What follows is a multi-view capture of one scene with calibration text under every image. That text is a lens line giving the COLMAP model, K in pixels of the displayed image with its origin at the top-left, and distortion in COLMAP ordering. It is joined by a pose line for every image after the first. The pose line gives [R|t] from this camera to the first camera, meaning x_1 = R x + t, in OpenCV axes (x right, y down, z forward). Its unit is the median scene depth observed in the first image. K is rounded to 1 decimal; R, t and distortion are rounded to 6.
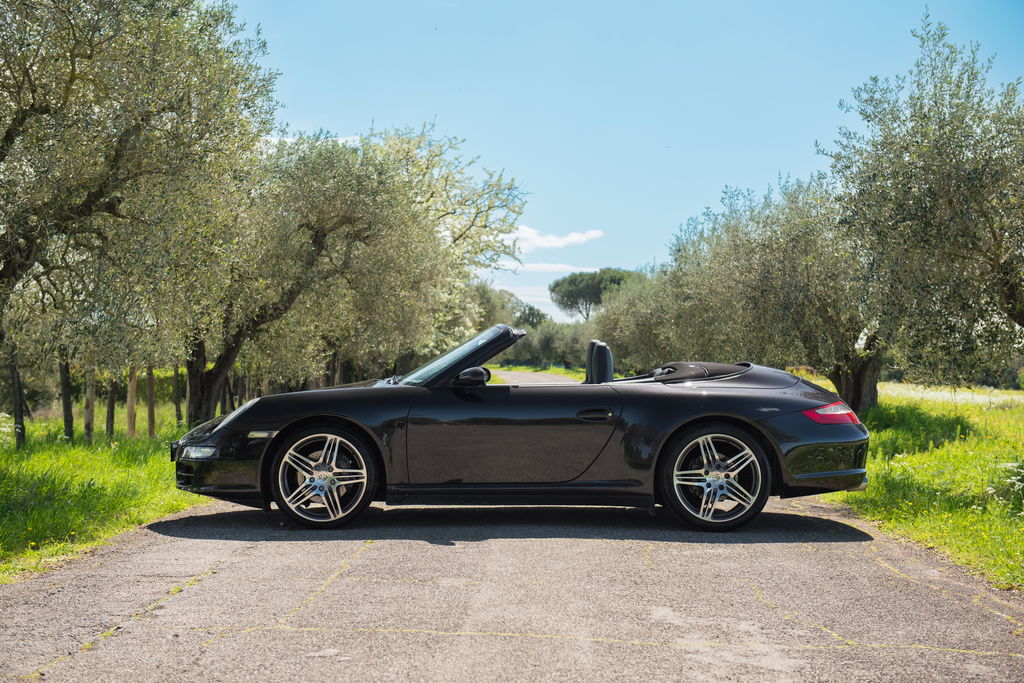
lens RADIAL K [[1628.5, 0, 515.0], [0, 1628.5, 340.1], [0, 0, 1]] dist [0.141222, 0.000000]
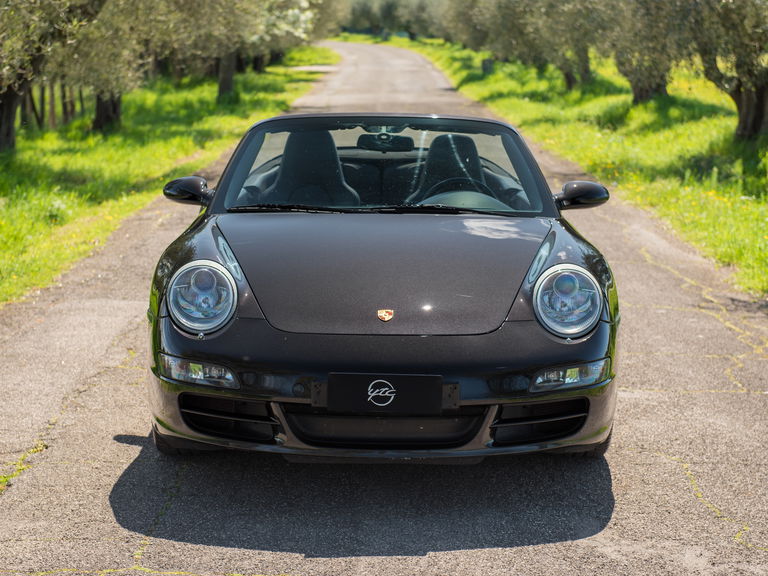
lens RADIAL K [[1827.0, 0, 382.5], [0, 1827.0, 281.1], [0, 0, 1]] dist [0.102790, 0.000000]
pose [[0.999791, -0.001000, 0.020403, -0.010632], [-0.002289, 0.987032, 0.160510, -0.033836], [-0.020299, -0.160523, 0.986823, 0.029205]]
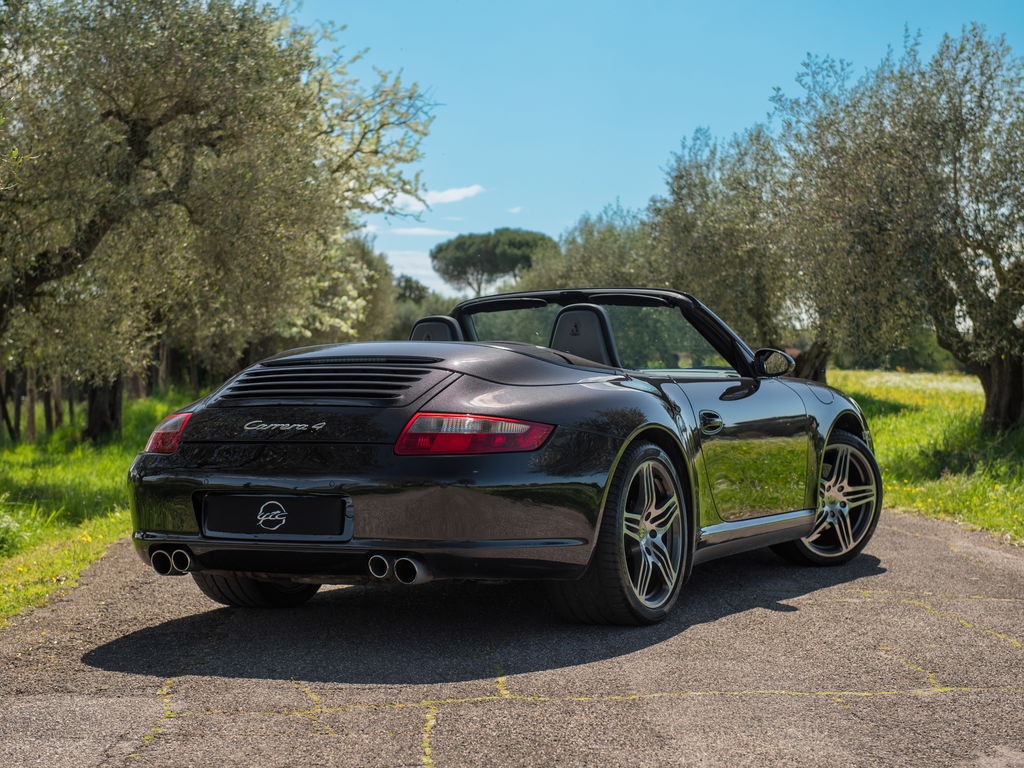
lens RADIAL K [[1898.4, 0, 507.4], [0, 1898.4, 387.3], [0, 0, 1]] dist [0.134588, 0.000000]
pose [[0.997131, -0.008570, 0.075203, -0.037945], [0.006054, 0.999416, 0.033630, 0.005690], [-0.075447, -0.033078, 0.996601, 0.284008]]
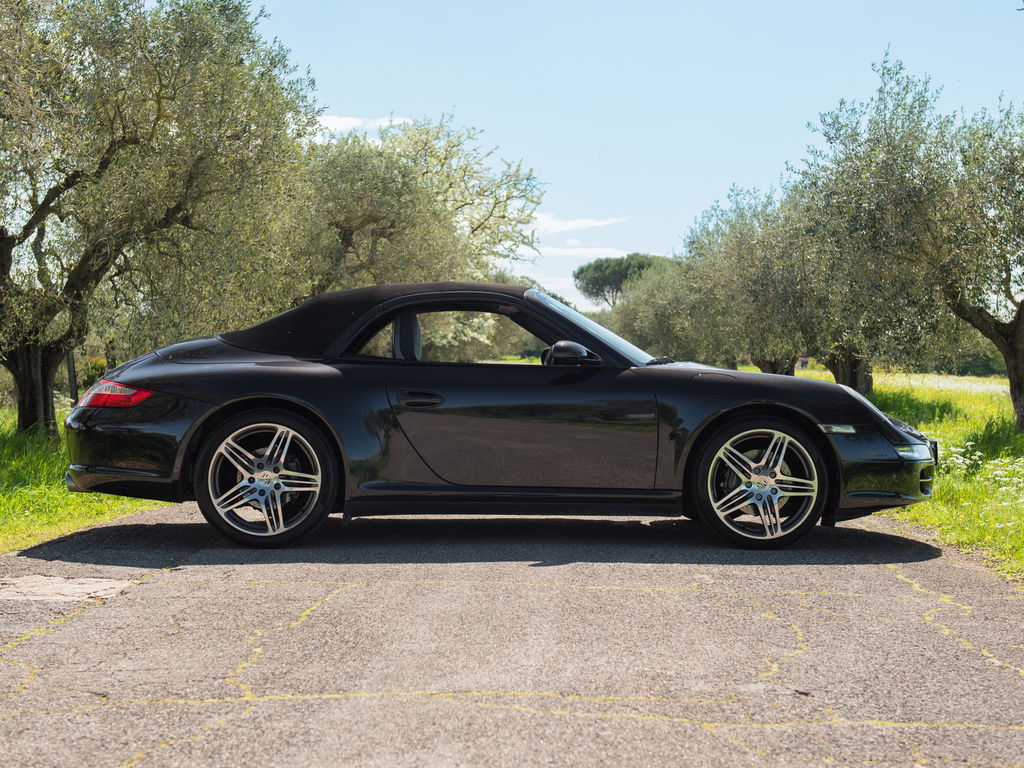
lens RADIAL K [[1821.3, 0, 489.2], [0, 1821.3, 383.4], [0, 0, 1]] dist [0.016514, 0.000000]
pose [[0.999615, -0.000750, -0.027751, 0.005843], [0.001568, 0.999565, 0.029448, -0.001093], [0.027717, -0.029480, 0.999181, -0.182732]]
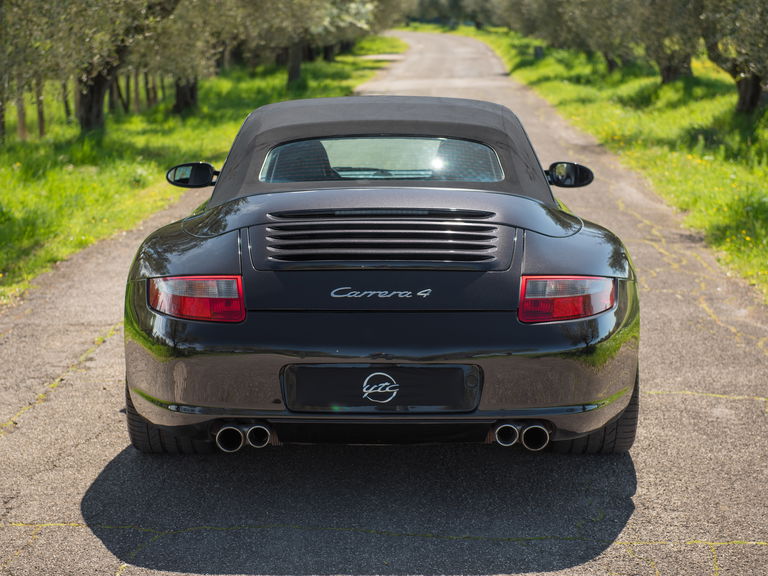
lens RADIAL K [[1827.0, 0, 387.7], [0, 1827.0, 295.1], [0, 0, 1]] dist [0.102790, 0.000000]
pose [[0.999687, -0.007574, -0.023827, 0.012994], [0.011588, 0.984831, 0.173128, -0.037937], [0.022154, -0.173350, 0.984611, -0.108239]]
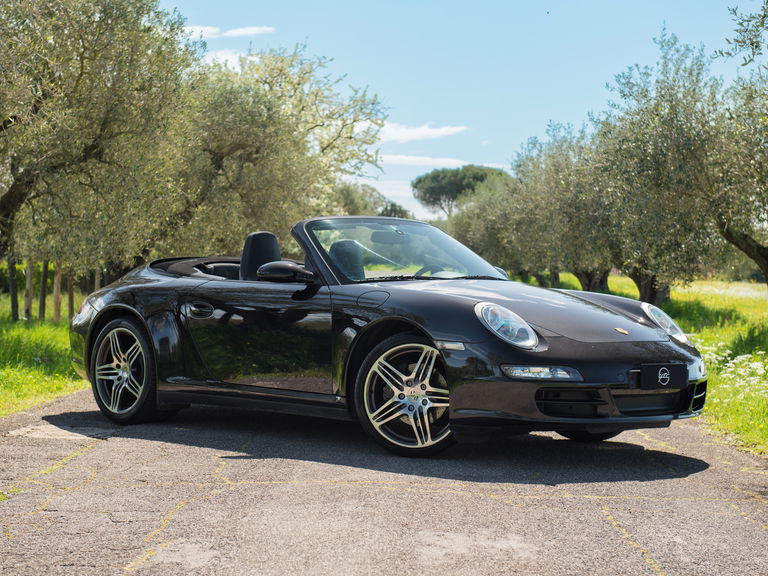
lens RADIAL K [[1802.4, 0, 380.6], [0, 1802.4, 285.0], [0, 0, 1]] dist [-0.011930, 0.000000]
pose [[0.999946, 0.010175, 0.002300, 0.000468], [-0.010239, 0.999509, 0.029622, -0.009761], [-0.001997, -0.029644, 0.999559, -0.349314]]
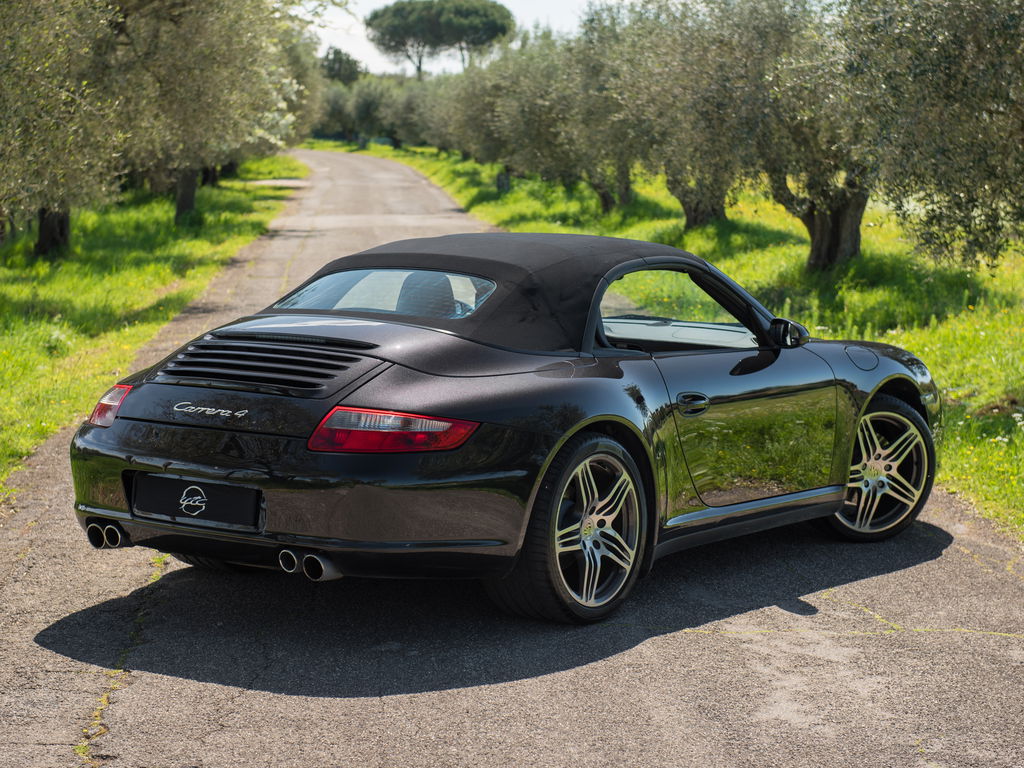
lens RADIAL K [[2466.3, 0, 508.8], [0, 2466.3, 388.7], [0, 0, 1]] dist [0.116898, 0.000000]
pose [[0.995650, 0.002603, 0.093132, -0.047623], [-0.014499, 0.991759, 0.127291, -0.041227], [-0.092033, -0.128088, 0.987483, -0.124668]]
